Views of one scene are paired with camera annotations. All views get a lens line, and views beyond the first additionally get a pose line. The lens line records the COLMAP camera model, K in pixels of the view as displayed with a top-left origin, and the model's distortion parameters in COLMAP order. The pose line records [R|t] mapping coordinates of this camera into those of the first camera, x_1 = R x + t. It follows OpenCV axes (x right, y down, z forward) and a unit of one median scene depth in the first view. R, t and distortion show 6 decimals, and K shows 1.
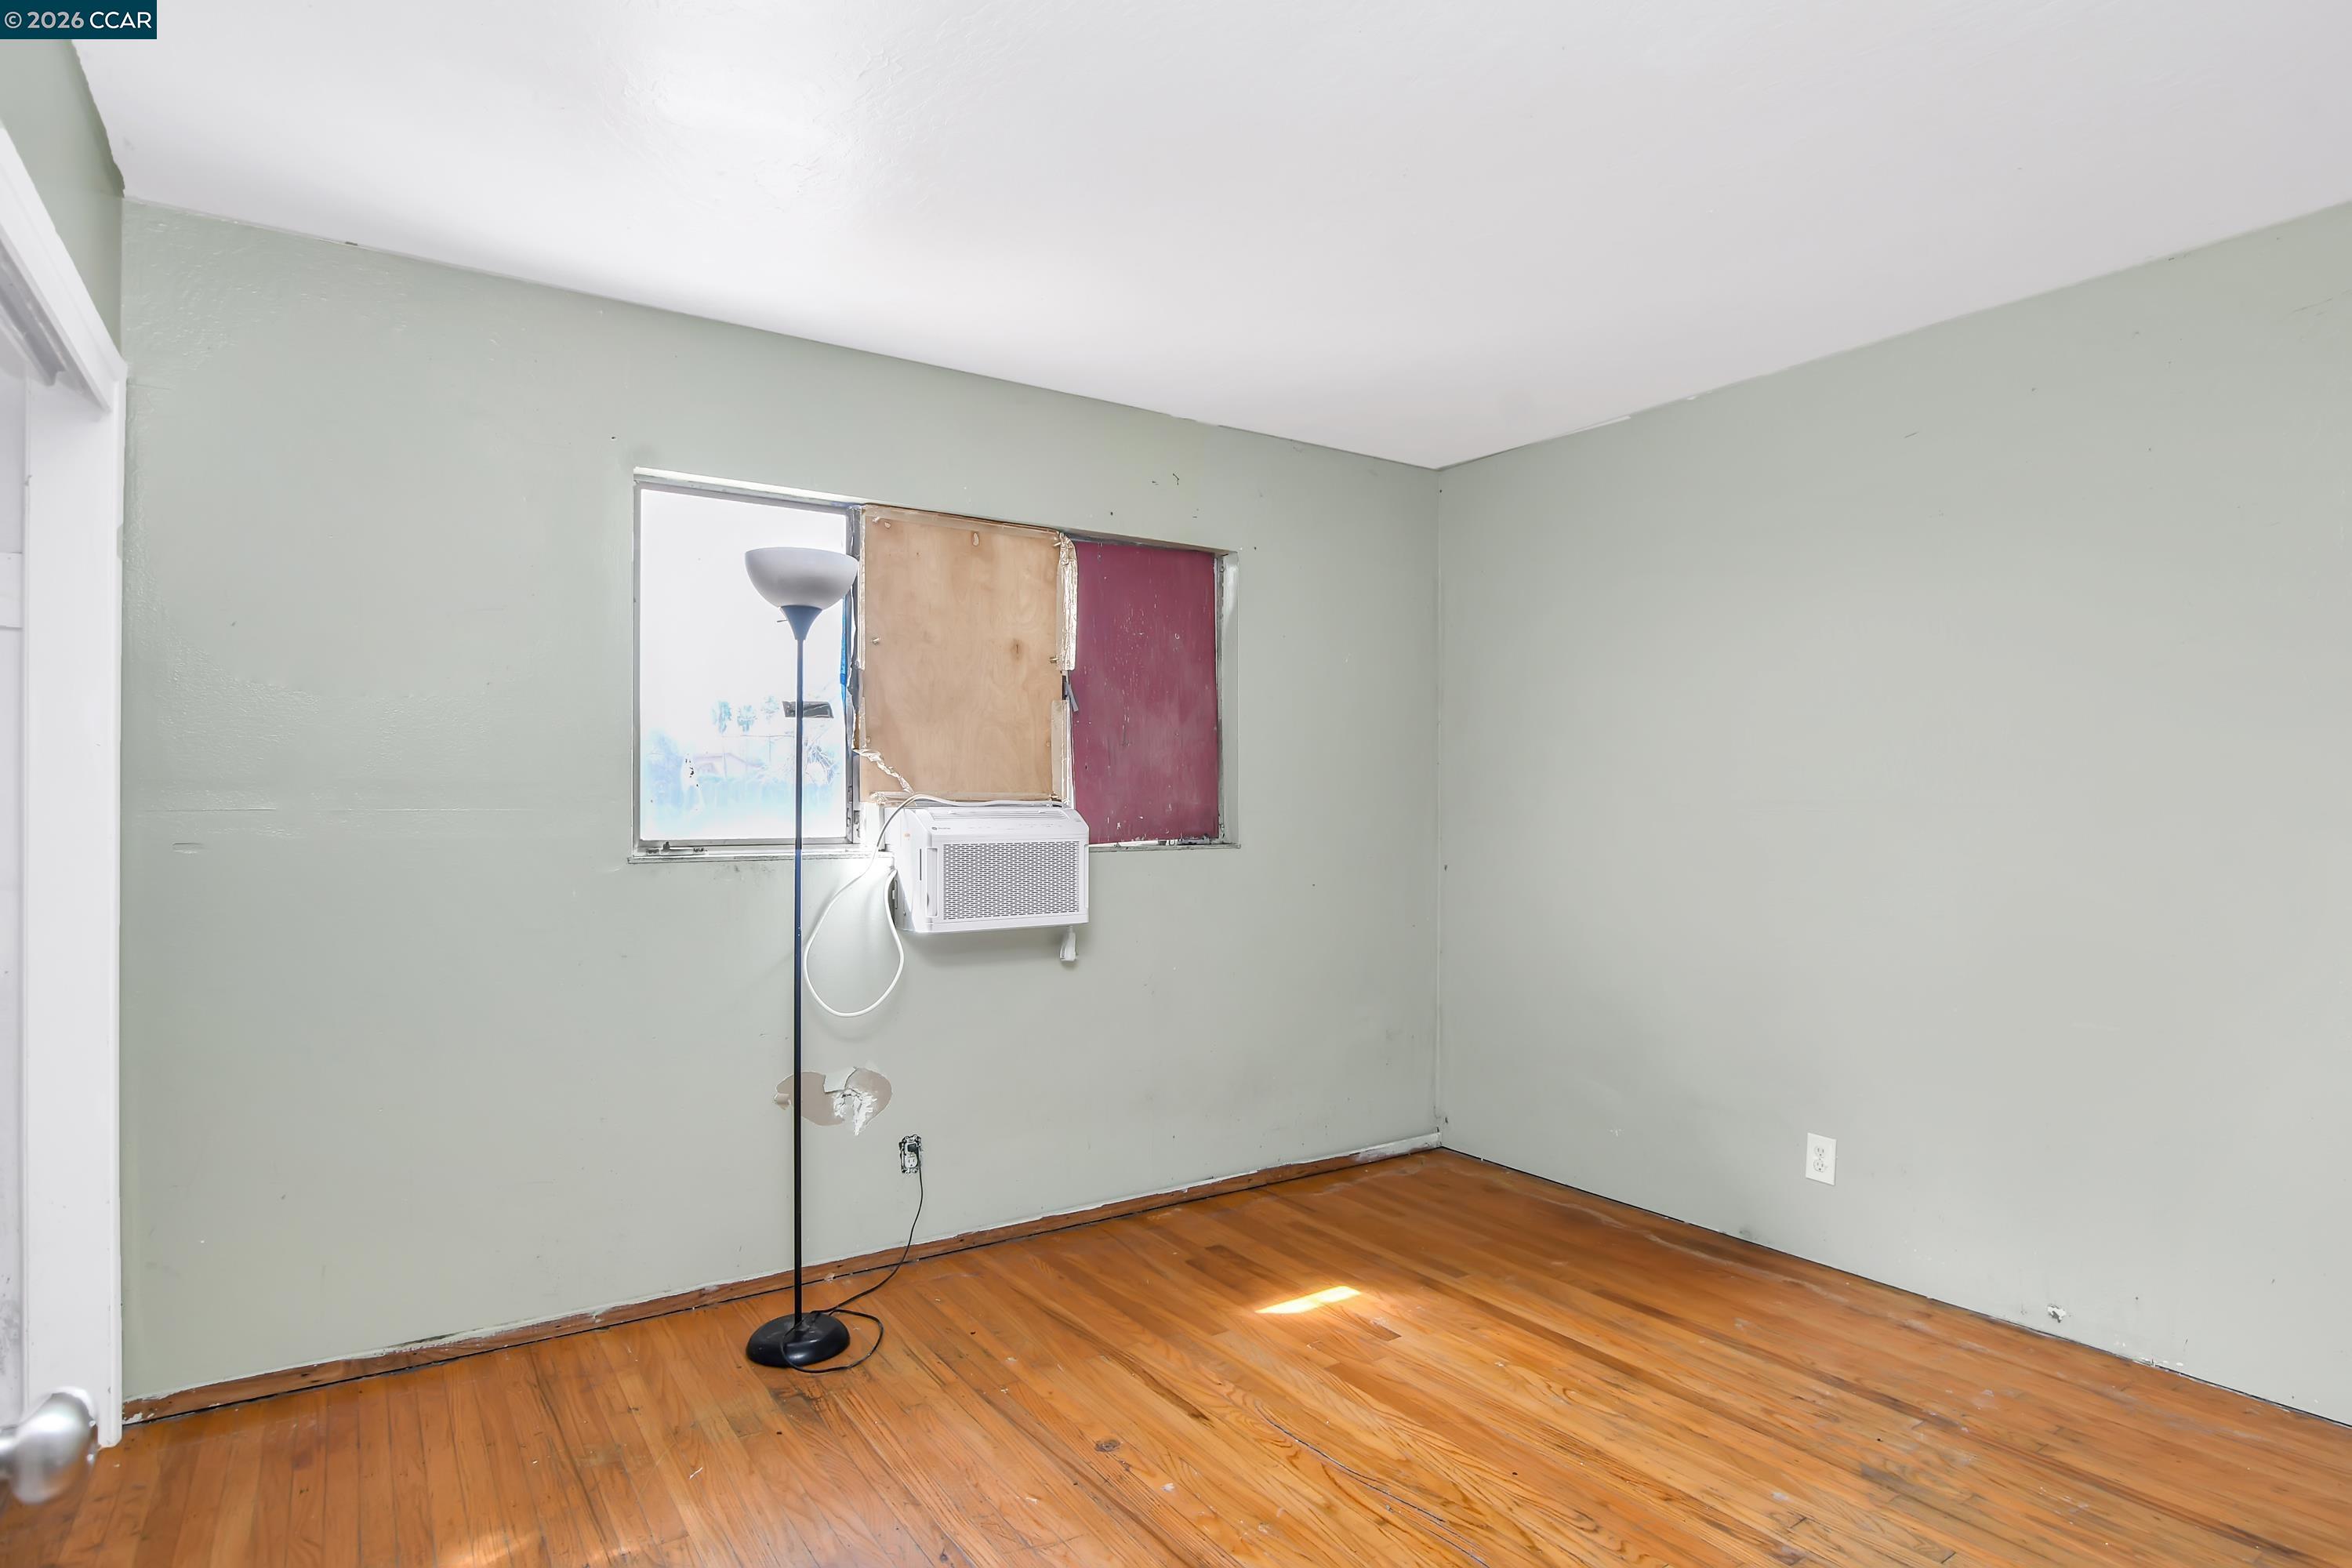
lens RADIAL K [[1266.7, 0, 1195.8], [0, 1266.7, 791.9], [0, 0, 1]] dist [-0.017967, -0.001306]
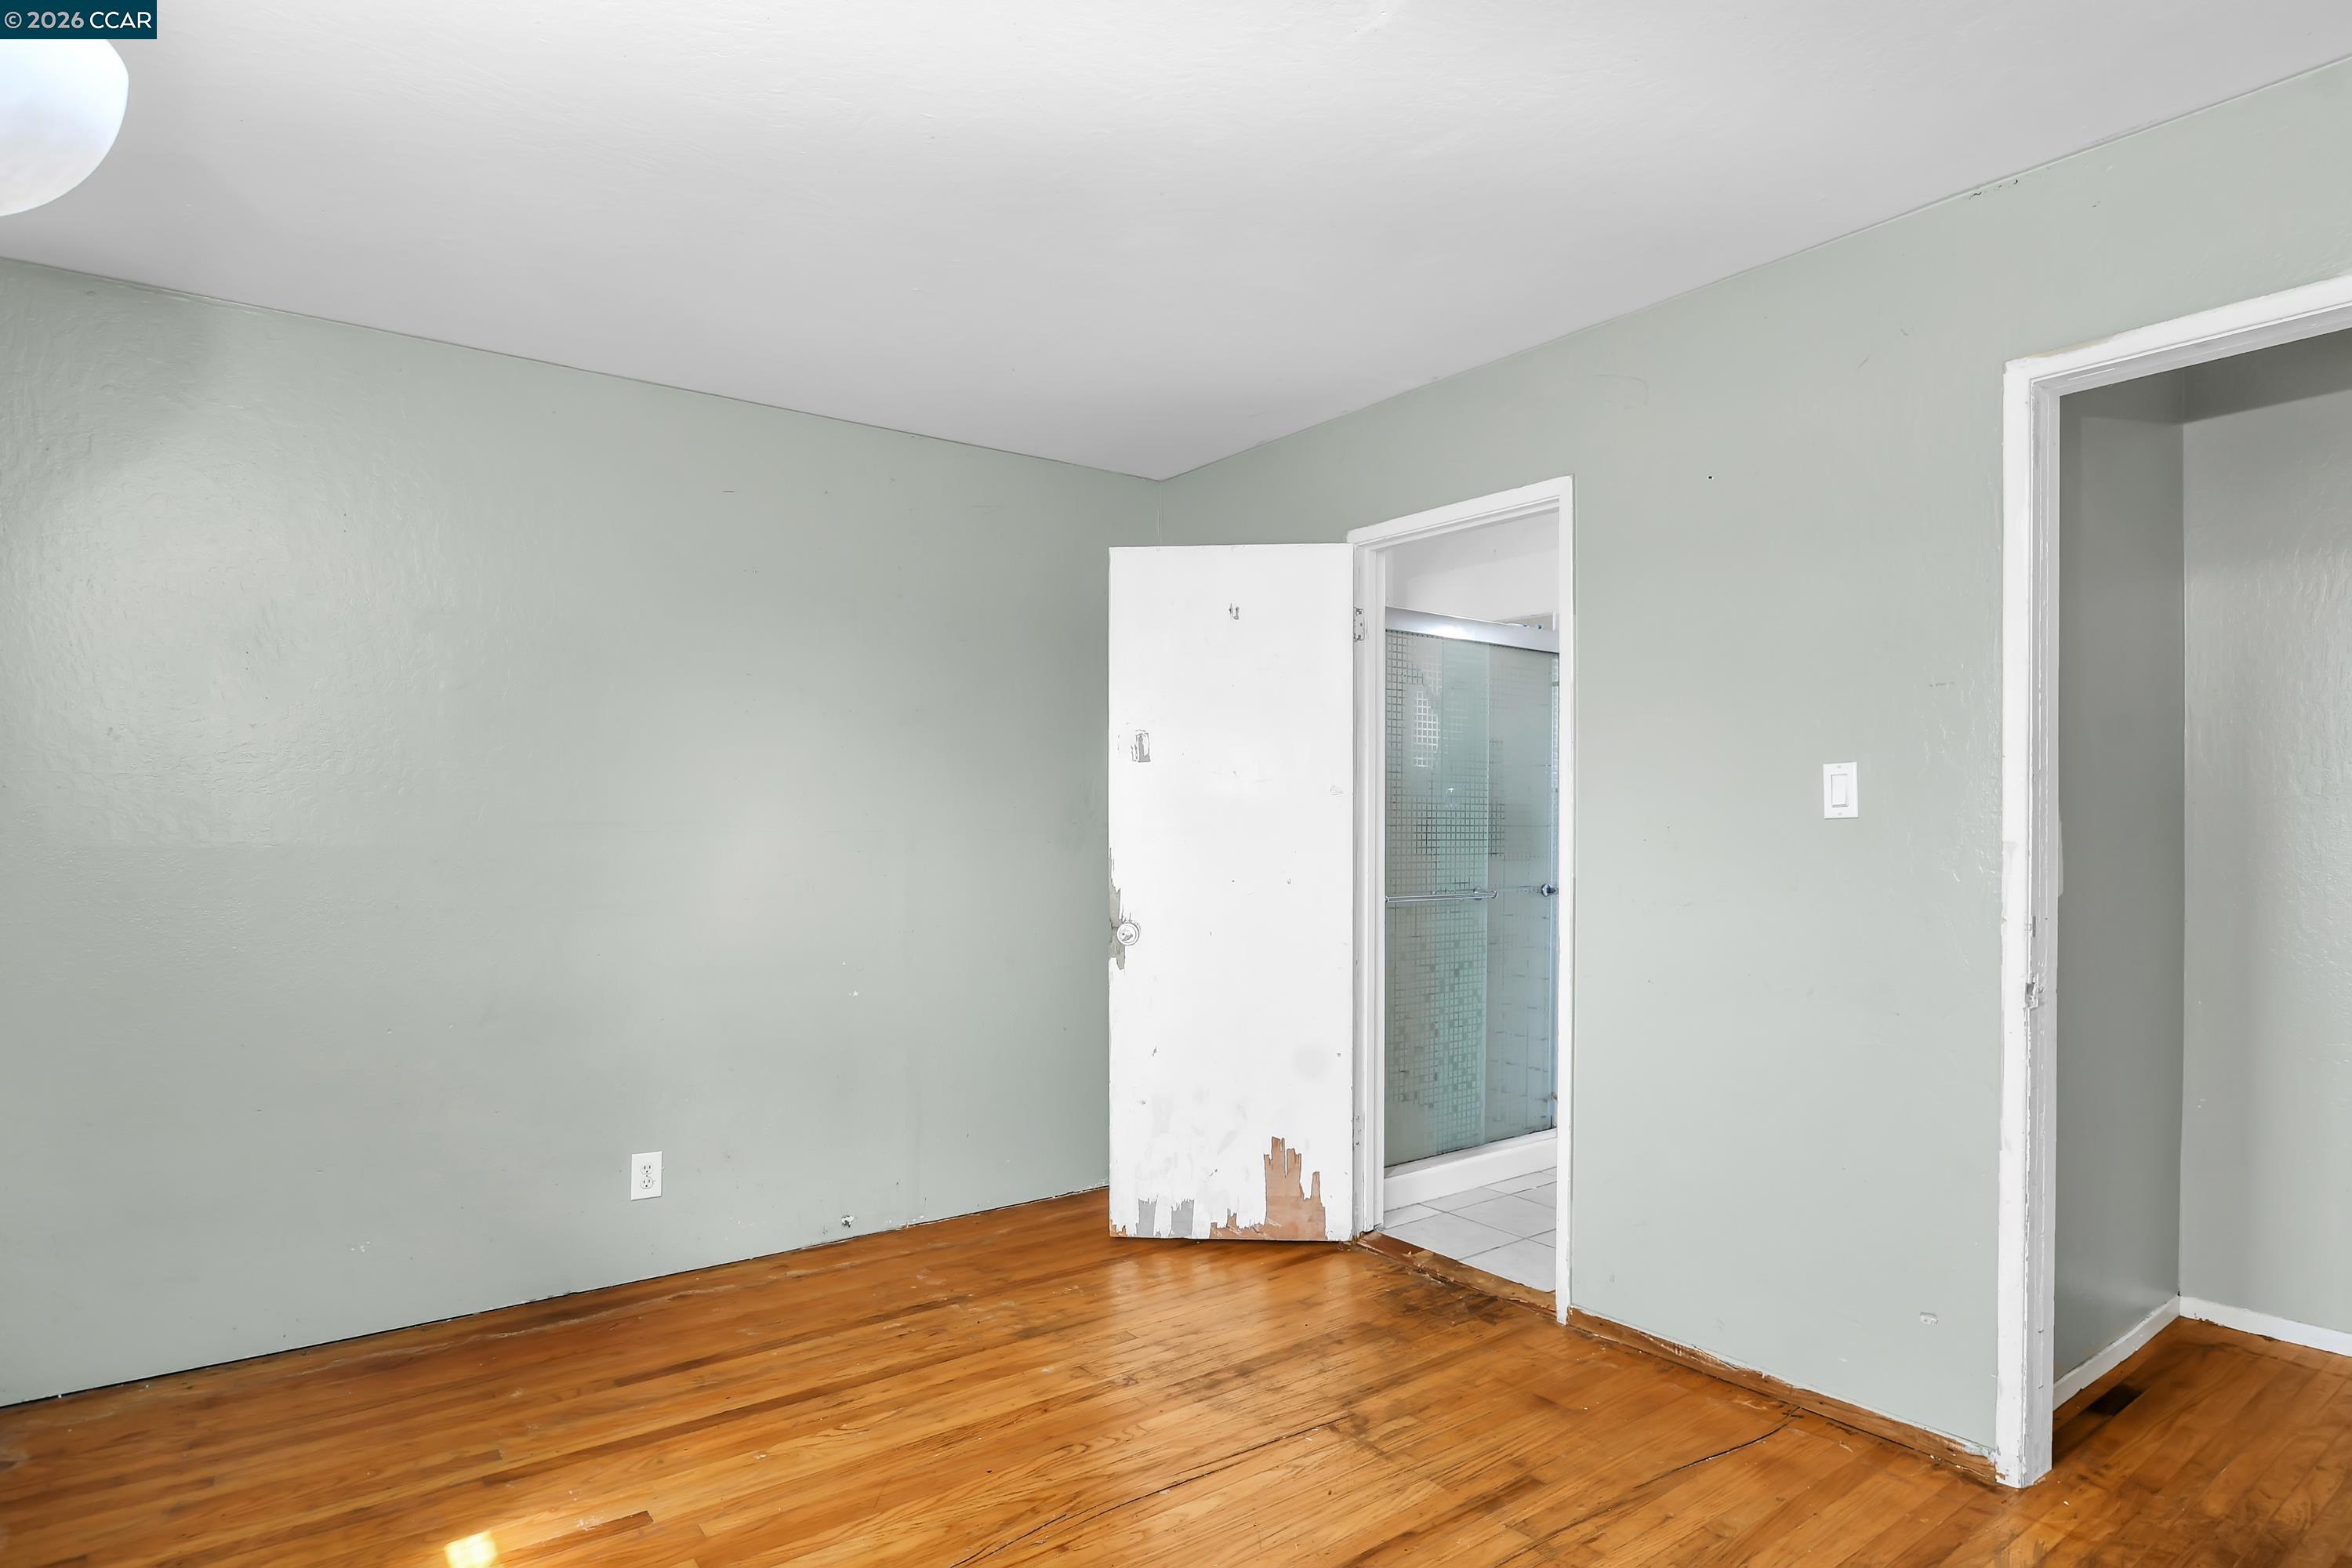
lens RADIAL K [[1266.7, 0, 1195.3], [0, 1266.7, 787.9], [0, 0, 1]] dist [-0.017967, -0.001306]
pose [[-0.054374, 0.032415, 0.997994, -0.634061], [-0.003954, 0.999458, -0.032678, 0.011086], [-0.998513, -0.005723, -0.054217, 0.701470]]
